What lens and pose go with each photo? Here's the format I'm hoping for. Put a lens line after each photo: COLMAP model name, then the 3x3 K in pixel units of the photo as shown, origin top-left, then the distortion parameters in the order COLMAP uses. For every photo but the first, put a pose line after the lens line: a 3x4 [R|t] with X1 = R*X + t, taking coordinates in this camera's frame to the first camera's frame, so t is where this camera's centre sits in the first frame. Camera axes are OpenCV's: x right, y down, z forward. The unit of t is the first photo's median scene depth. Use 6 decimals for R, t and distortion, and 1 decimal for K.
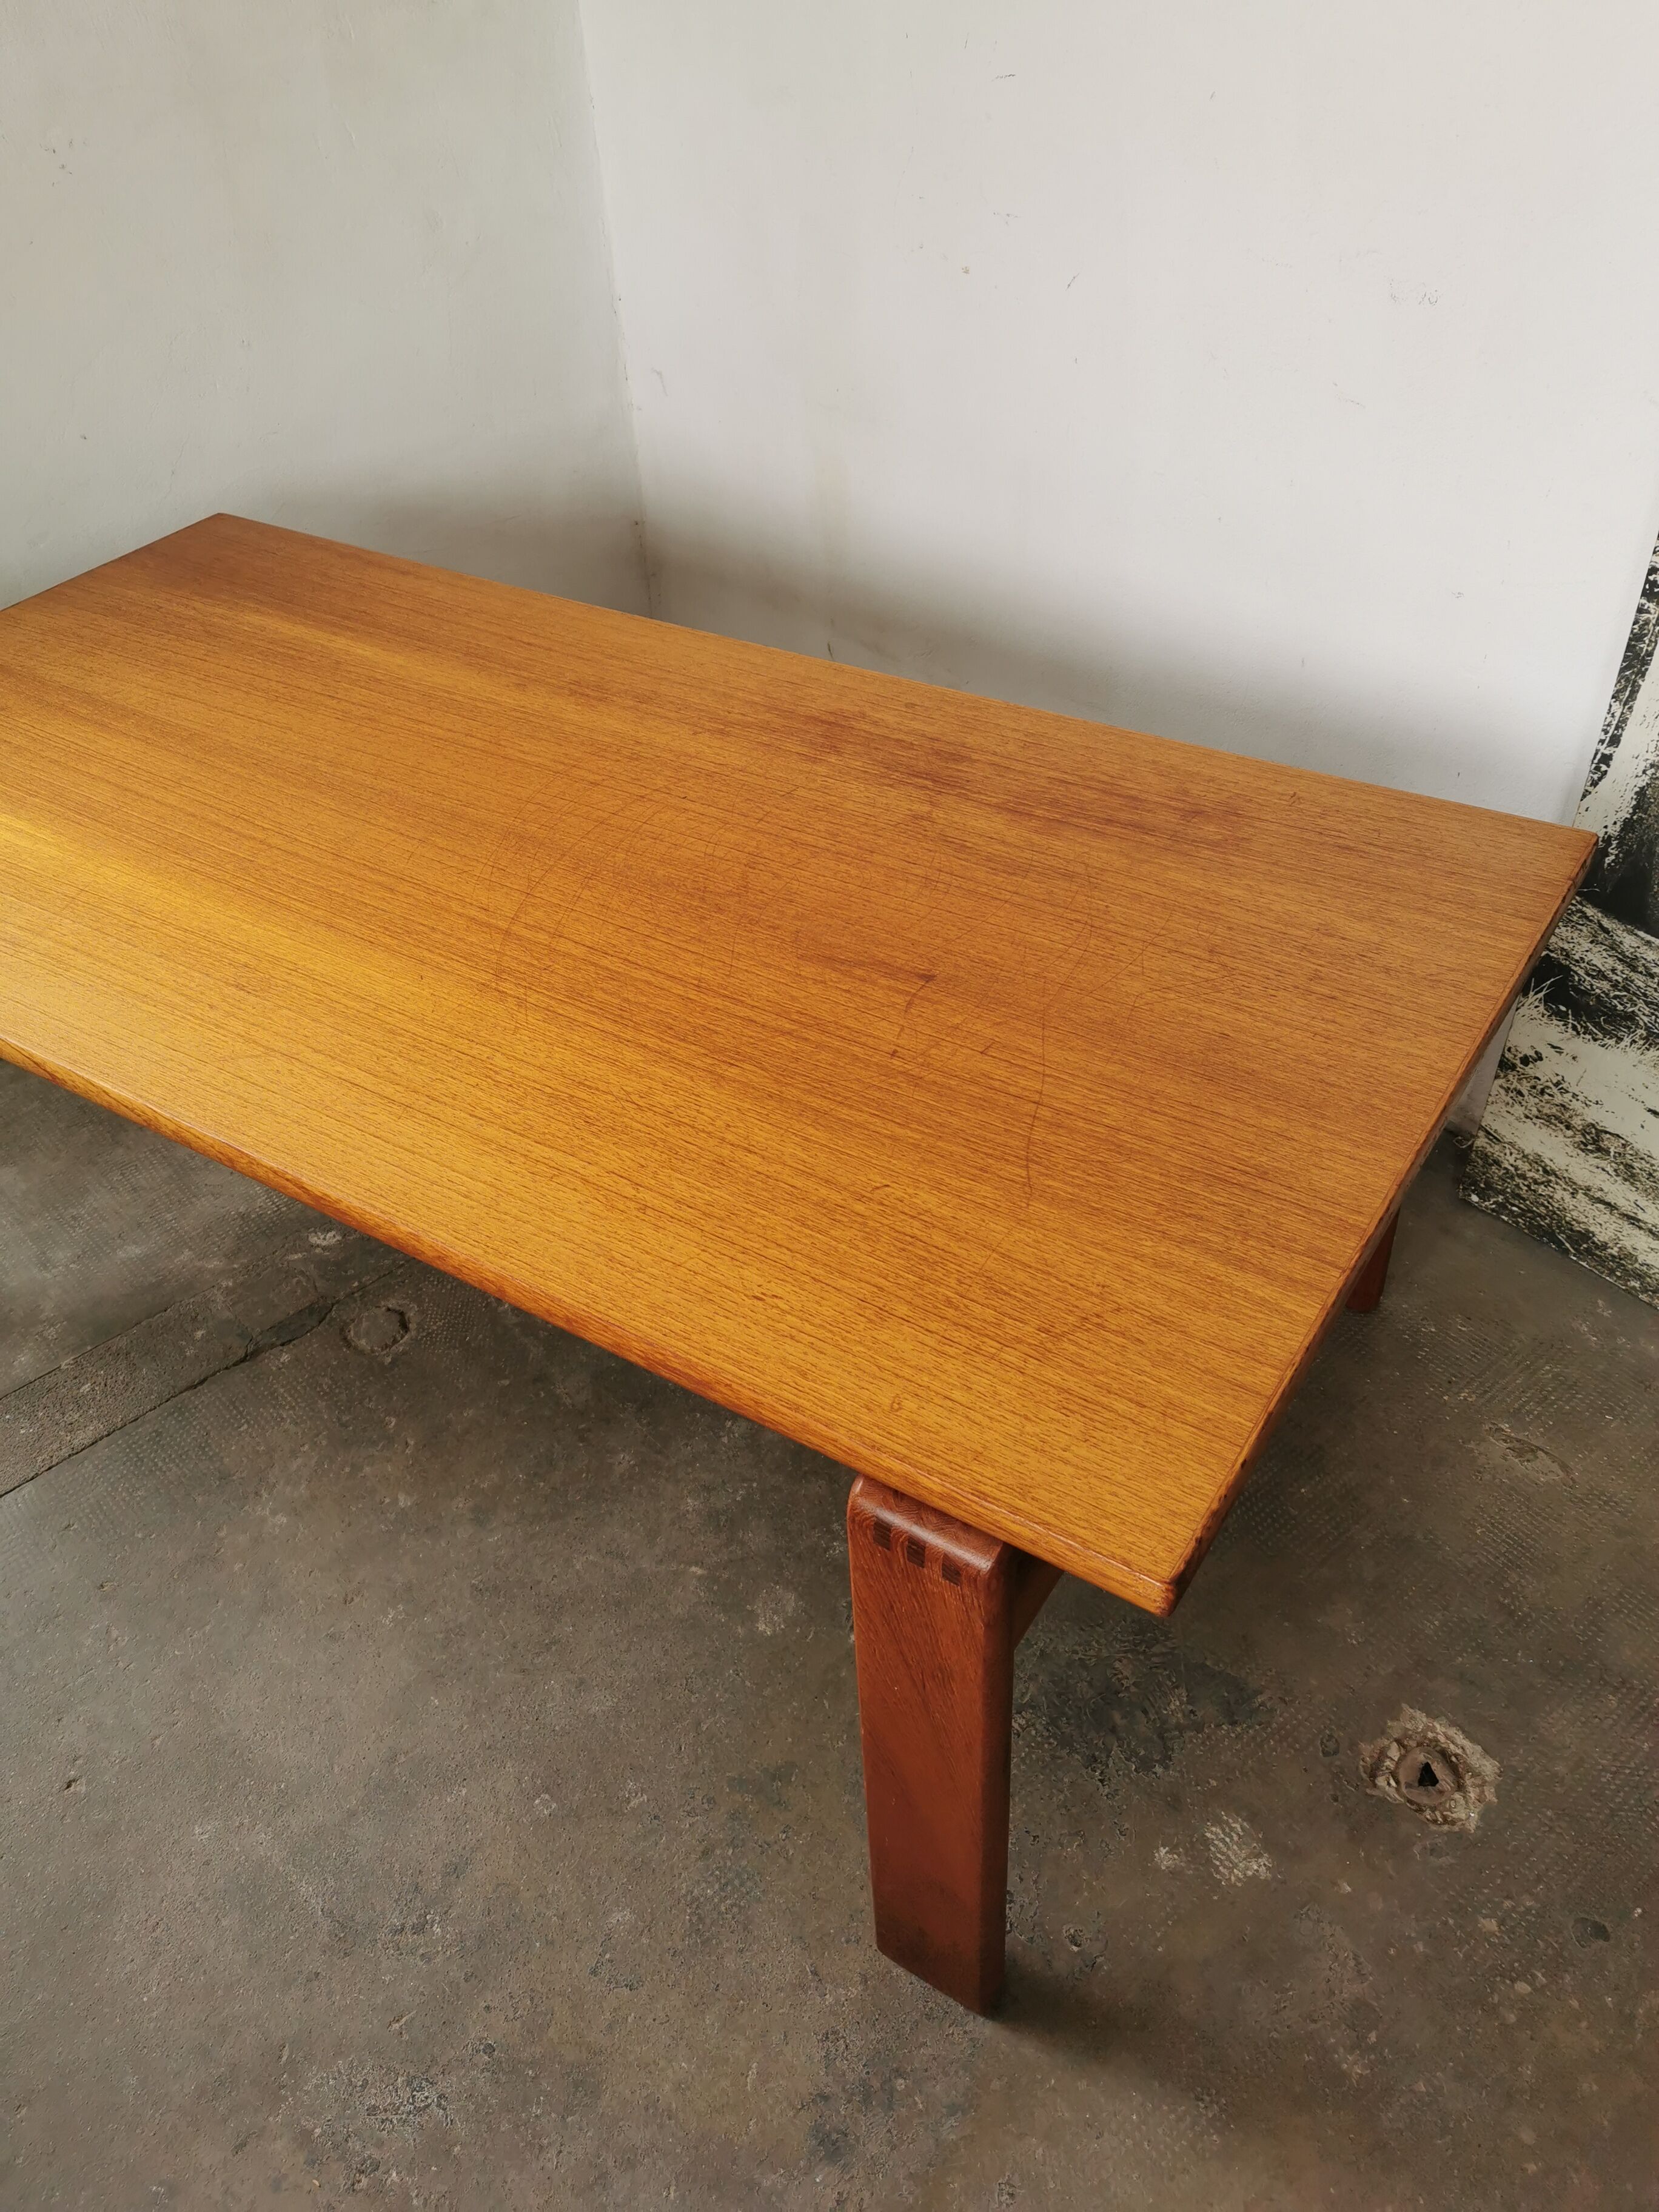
lens RADIAL K [[1698.3, 0, 821.5], [0, 1698.3, 1093.1], [0, 0, 1]] dist [0.092376, -0.152467]
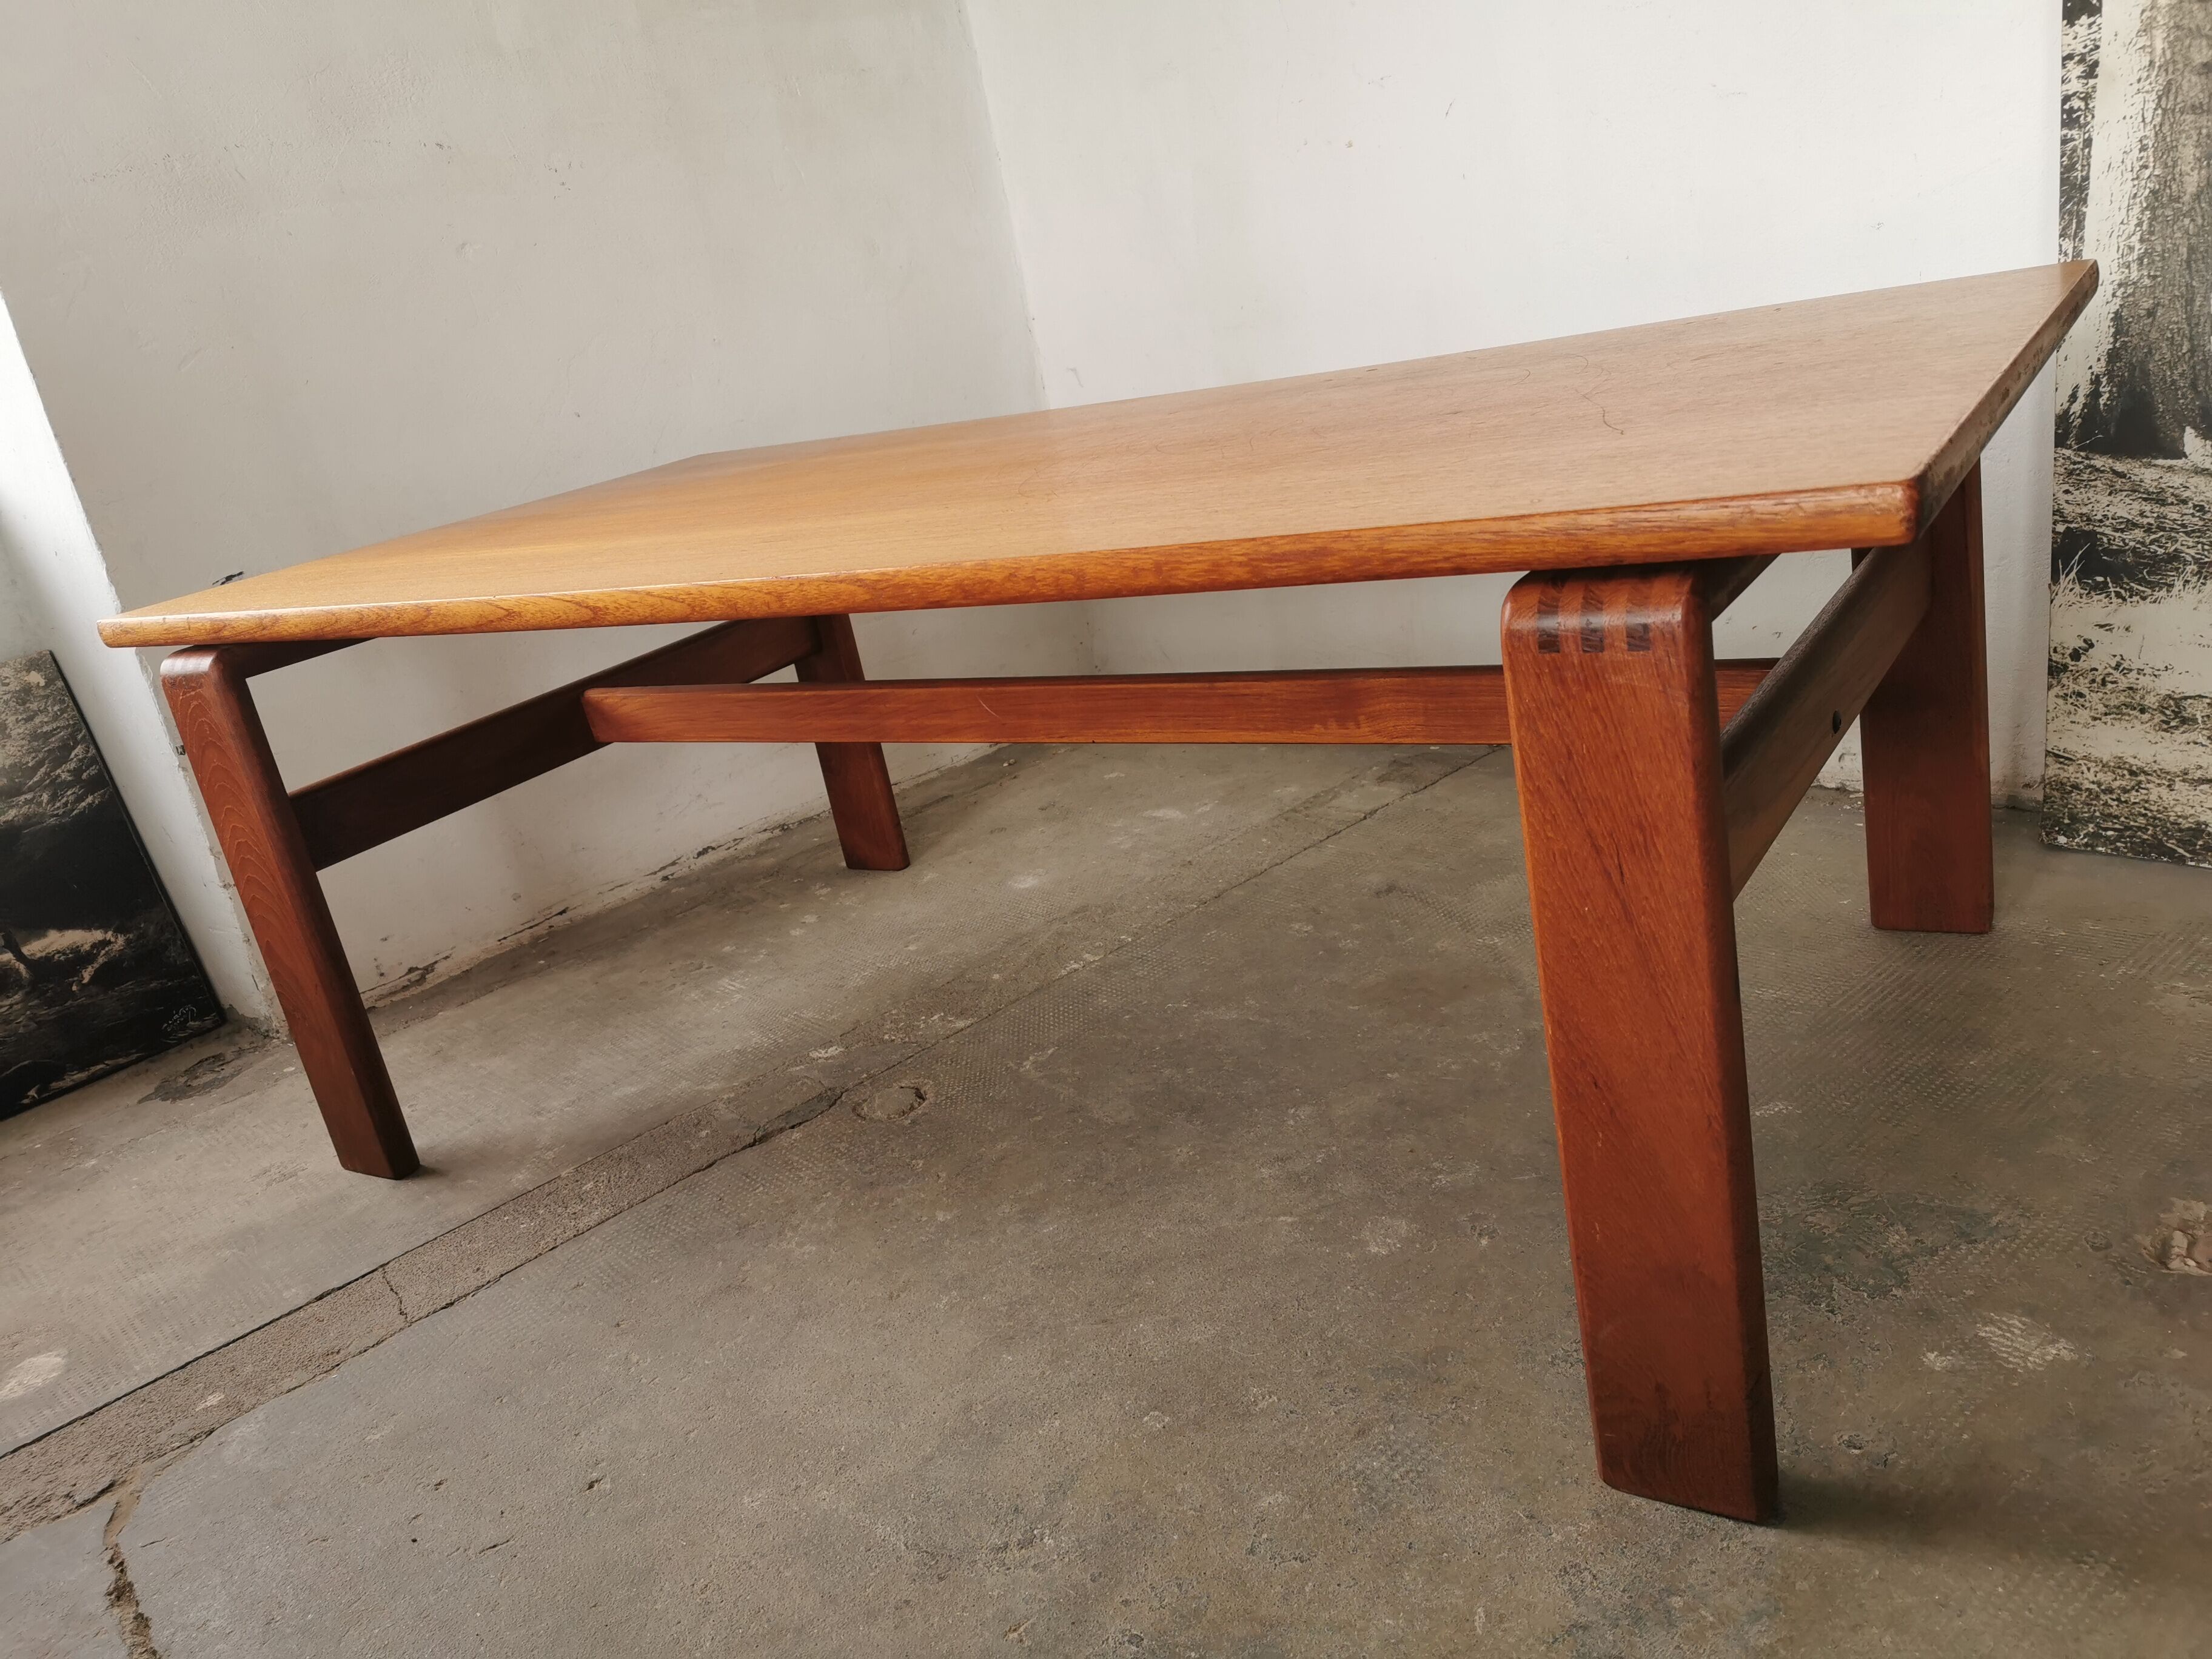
lens RADIAL K [[1705.8, 0, 1100.5], [0, 1705.8, 828.6], [0, 0, 1]] dist [0.066841, -0.103598]
pose [[0.991012, -0.125838, -0.045383, -0.114221], [0.101977, 0.930232, -0.352518, 0.438857], [0.086577, 0.344722, 0.934704, 0.124320]]
